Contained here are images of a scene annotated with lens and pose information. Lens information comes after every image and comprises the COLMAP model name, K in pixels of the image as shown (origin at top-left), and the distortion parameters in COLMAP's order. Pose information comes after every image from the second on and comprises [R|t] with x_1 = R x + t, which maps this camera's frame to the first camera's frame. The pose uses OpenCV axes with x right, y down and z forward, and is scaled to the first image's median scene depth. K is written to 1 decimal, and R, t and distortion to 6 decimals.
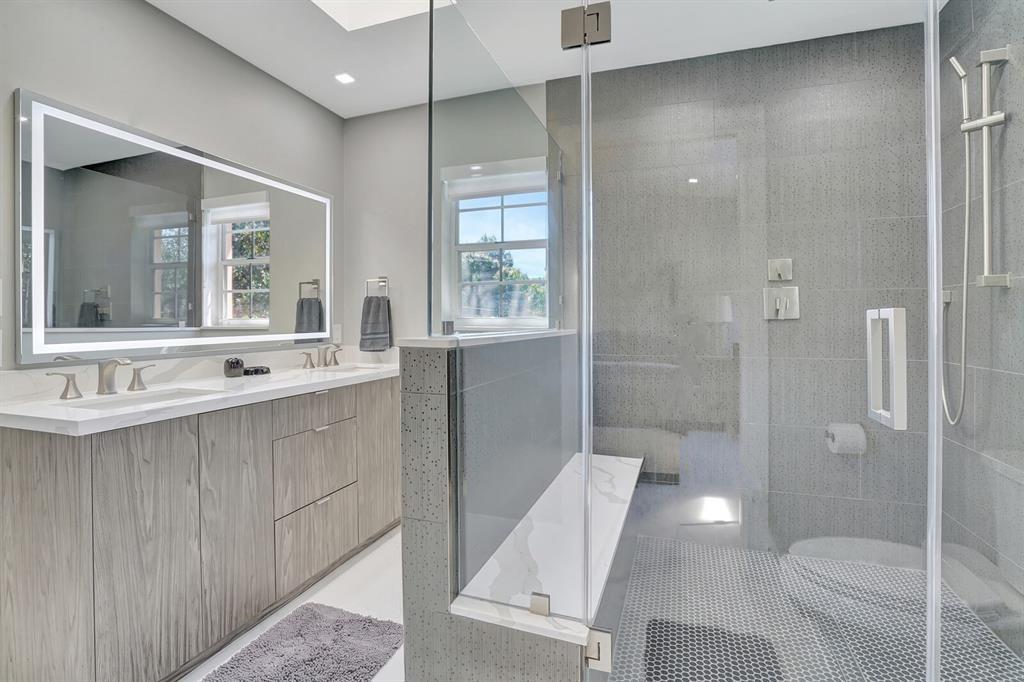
lens RADIAL K [[489.6, 0, 507.4], [0, 489.6, 313.9], [0, 0, 1]] dist [-0.017391, 0.000348]
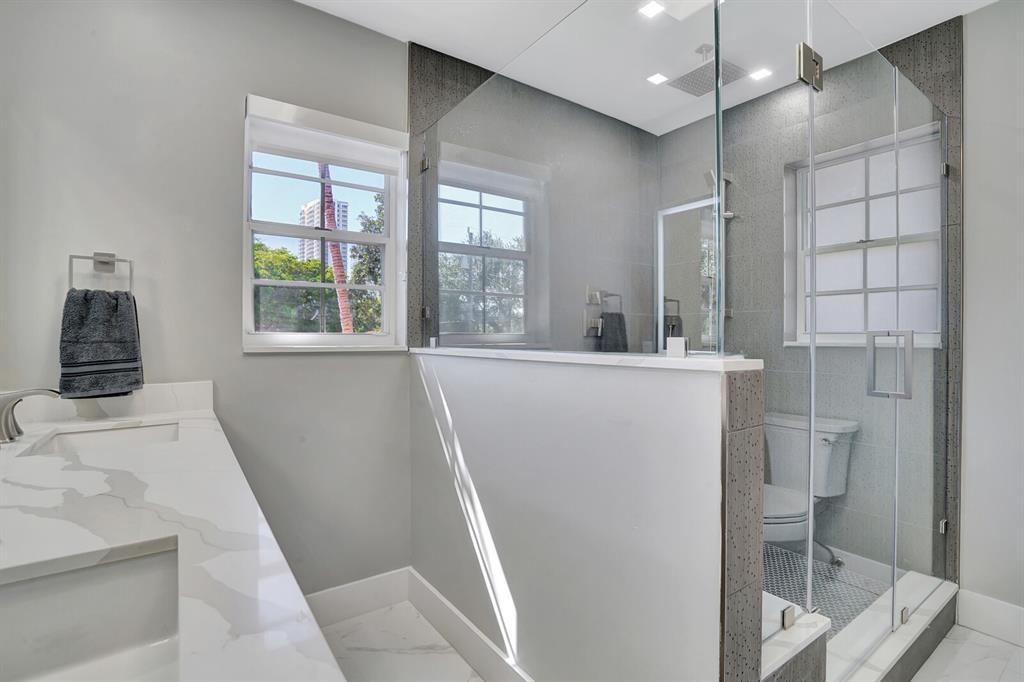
lens RADIAL K [[480.9, 0, 484.6], [0, 480.9, 342.0], [0, 0, 1]] dist [-0.001046, 0.000133]
pose [[0.585757, -0.005666, 0.810467, -0.435796], [-0.010433, 0.999840, 0.014530, 0.007285], [-0.810419, -0.016967, 0.585604, 0.372149]]
